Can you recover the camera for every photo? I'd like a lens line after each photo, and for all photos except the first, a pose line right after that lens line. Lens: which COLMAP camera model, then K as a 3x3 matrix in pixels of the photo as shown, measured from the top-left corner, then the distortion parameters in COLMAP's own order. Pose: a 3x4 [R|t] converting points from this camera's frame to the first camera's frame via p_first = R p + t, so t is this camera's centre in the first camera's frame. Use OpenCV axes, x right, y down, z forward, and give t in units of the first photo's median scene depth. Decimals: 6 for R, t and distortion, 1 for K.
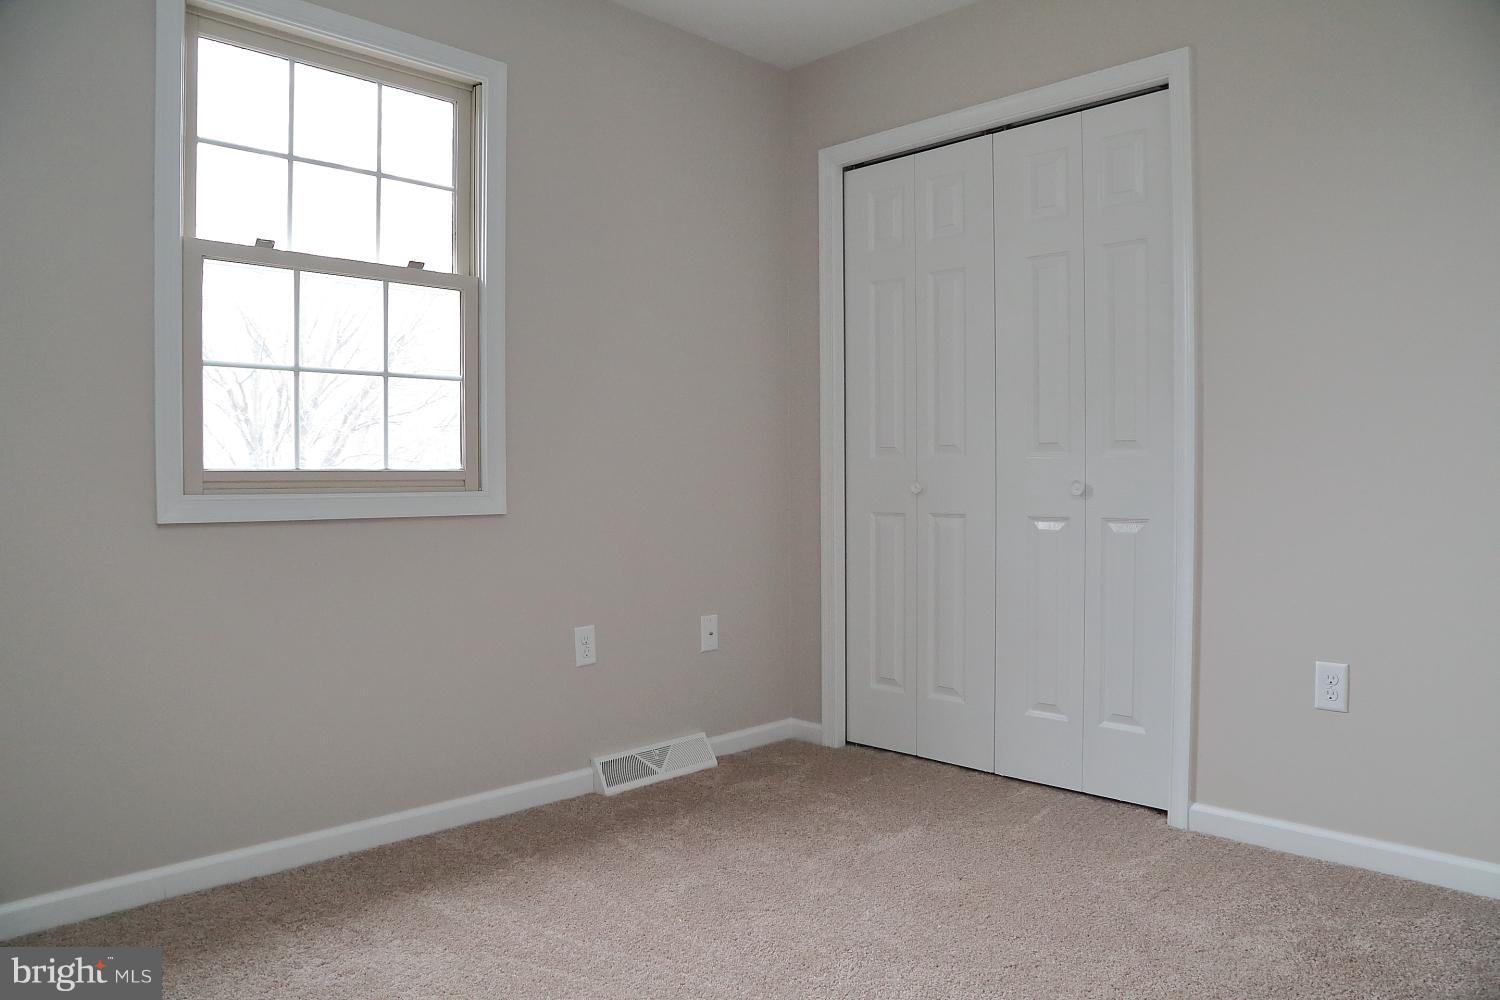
lens RADIAL K [[1022.8, 0, 734.3], [0, 1022.8, 506.9], [0, 0, 1]] dist [-0.119138, 0.056474]
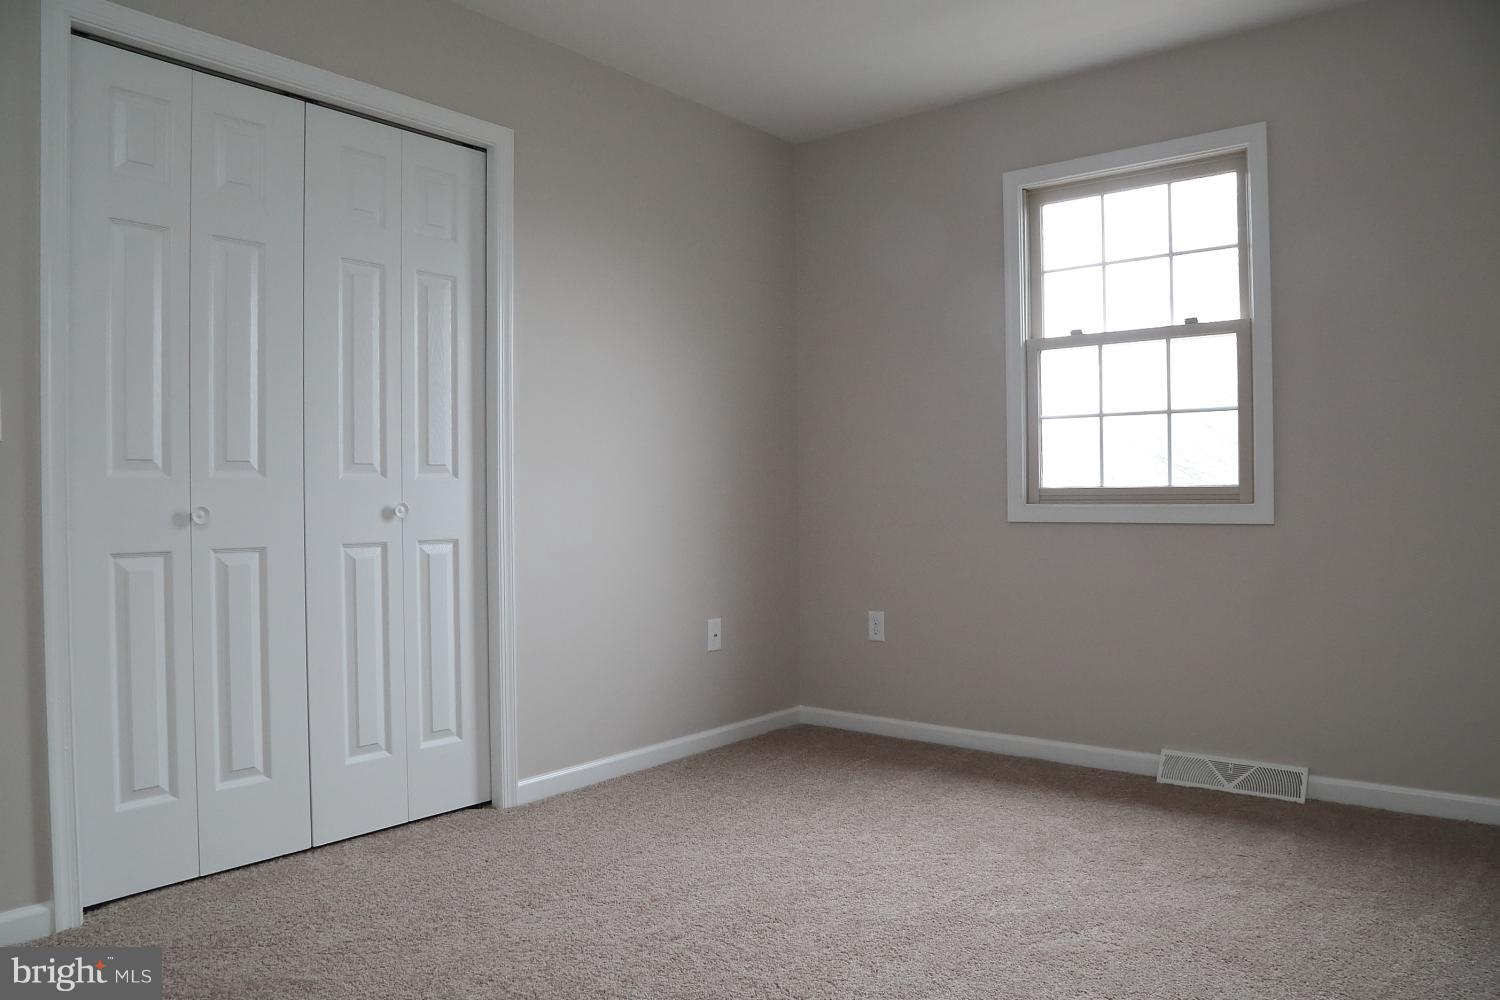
lens RADIAL K [[1022.8, 0, 755.1], [0, 1022.8, 503.1], [0, 0, 1]] dist [-0.119138, 0.056474]
pose [[0.114818, 0.006855, -0.993363, 0.868035], [-0.017454, 0.999836, 0.004882, -0.013030], [0.993233, 0.016778, 0.114919, 0.340307]]
